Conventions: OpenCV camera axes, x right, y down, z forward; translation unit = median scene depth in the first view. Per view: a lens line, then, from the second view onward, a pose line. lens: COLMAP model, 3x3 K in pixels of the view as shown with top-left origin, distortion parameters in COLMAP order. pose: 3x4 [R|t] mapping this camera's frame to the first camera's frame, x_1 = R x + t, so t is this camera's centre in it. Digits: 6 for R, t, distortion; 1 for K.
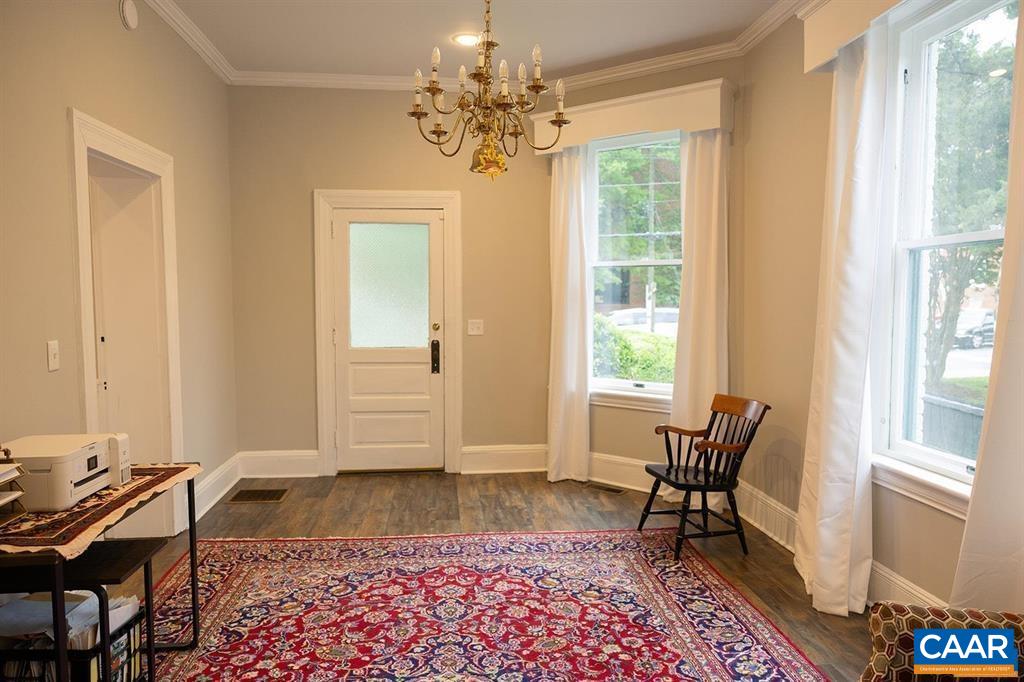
lens RADIAL K [[710.0, 0, 512.0], [0, 710.0, 341.0], [0, 0, 1]] dist [0.004177, 0.004107]
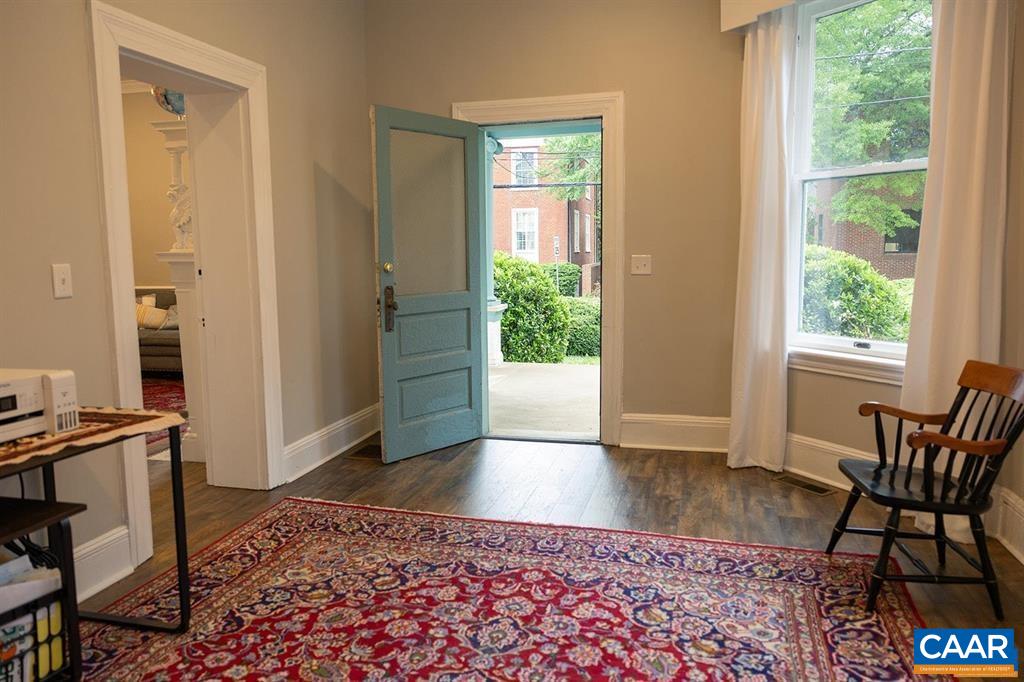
lens RADIAL K [[736.7, 0, 511.8], [0, 736.7, 326.5], [0, 0, 1]] dist [0.019174, -0.001486]
pose [[0.932643, 0.026533, -0.359823, 0.173591], [-0.012379, 0.999058, 0.041582, 0.026462], [0.360588, -0.034327, 0.932093, 0.276756]]
